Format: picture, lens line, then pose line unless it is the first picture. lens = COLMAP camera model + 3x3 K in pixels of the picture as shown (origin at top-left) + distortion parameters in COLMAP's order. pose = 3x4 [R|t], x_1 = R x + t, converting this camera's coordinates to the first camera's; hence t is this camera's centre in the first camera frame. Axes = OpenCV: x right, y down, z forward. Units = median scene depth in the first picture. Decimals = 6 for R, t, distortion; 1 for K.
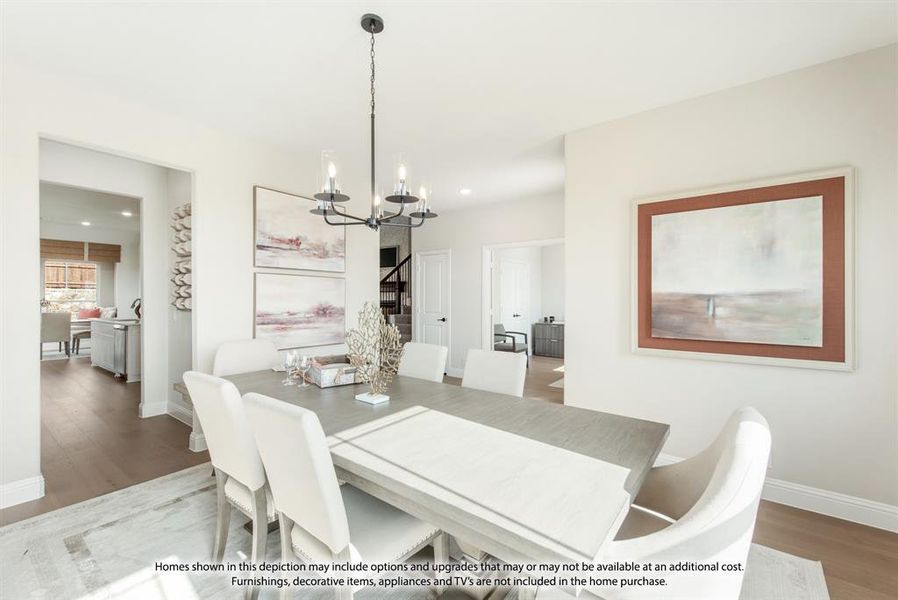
lens RADIAL K [[361.5, 0, 450.4], [0, 361.5, 296.7], [0, 0, 1]] dist [0.000925, -0.000008]
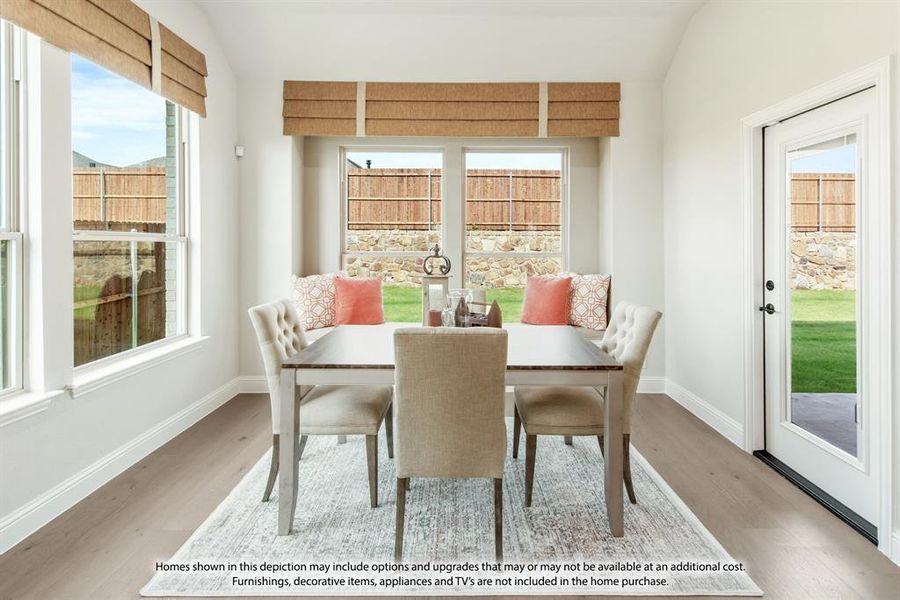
lens RADIAL K [[420.0, 0, 468.7], [0, 420.0, 243.1], [0, 0, 1]] dist [-0.005280, -0.000098]
pose [[0.613833, 0.003301, -0.789429, -0.473497], [-0.004015, 0.999991, 0.001059, -0.000071], [0.789425, 0.002520, 0.613841, 0.441780]]
